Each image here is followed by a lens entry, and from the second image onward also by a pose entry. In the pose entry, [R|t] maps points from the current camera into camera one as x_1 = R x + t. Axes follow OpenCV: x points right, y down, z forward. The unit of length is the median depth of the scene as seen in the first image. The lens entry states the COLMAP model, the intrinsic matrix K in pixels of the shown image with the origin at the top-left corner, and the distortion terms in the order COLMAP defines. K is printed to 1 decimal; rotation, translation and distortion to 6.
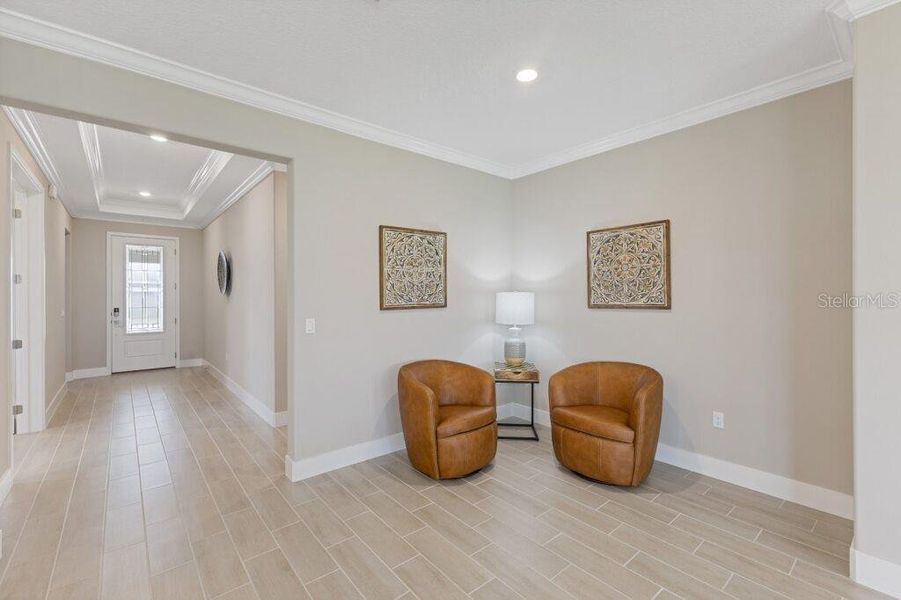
lens RADIAL K [[395.5, 0, 452.9], [0, 395.5, 295.0], [0, 0, 1]] dist [0.013178, -0.002459]
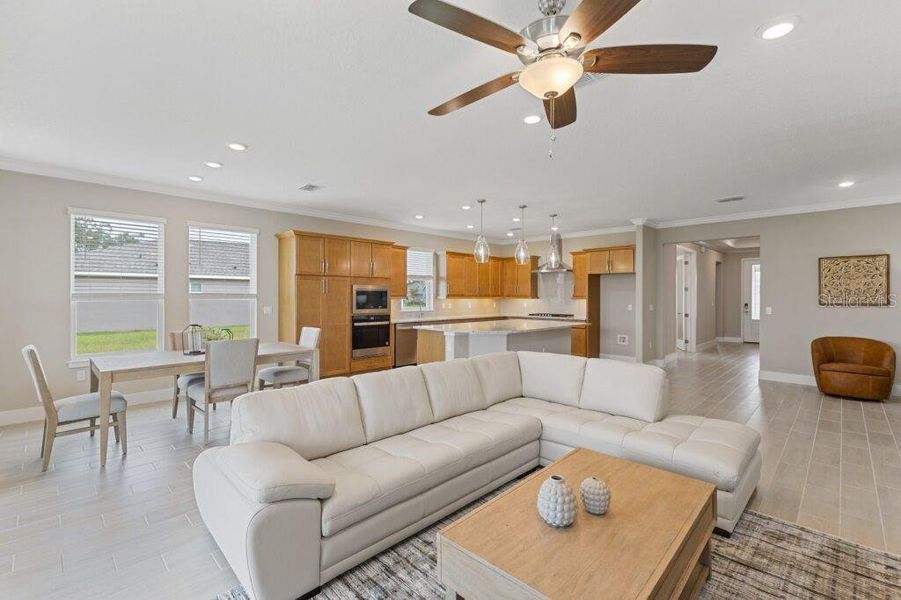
lens RADIAL K [[395.5, 0, 449.2], [0, 395.5, 296.3], [0, 0, 1]] dist [0.013178, -0.002459]
pose [[0.095328, 0.005399, -0.995431, 1.309916], [-0.000339, 0.999985, 0.005391, -0.009829], [0.995446, -0.000177, 0.095329, -0.751223]]
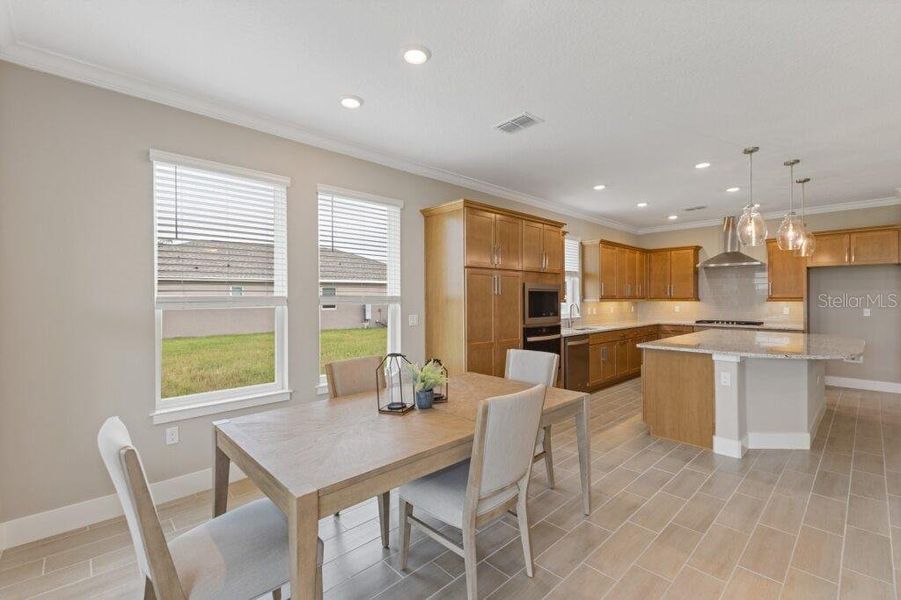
lens RADIAL K [[395.5, 0, 453.4], [0, 395.5, 298.3], [0, 0, 1]] dist [0.013178, -0.002459]
pose [[0.064590, 0.002416, -0.997909, 0.733256], [0.005786, 0.999979, 0.002796, -0.008006], [0.997895, -0.005955, 0.064575, -1.297008]]
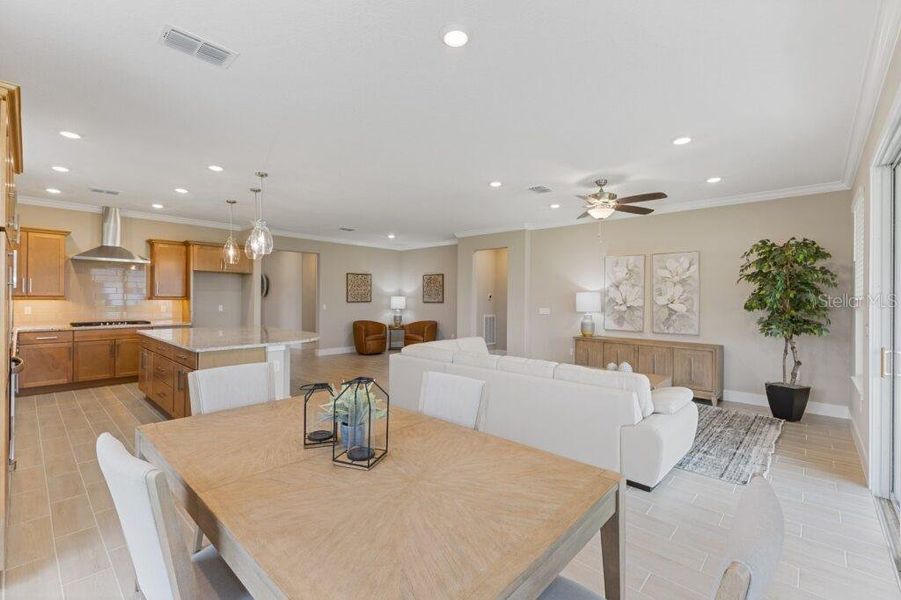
lens RADIAL K [[395.5, 0, 452.6], [0, 395.5, 297.5], [0, 0, 1]] dist [0.013178, -0.002459]
pose [[0.991329, 0.009881, 0.131028, 0.182235], [-0.010168, 0.999947, 0.001527, -0.009474], [-0.131006, -0.002847, 0.991377, -1.757742]]
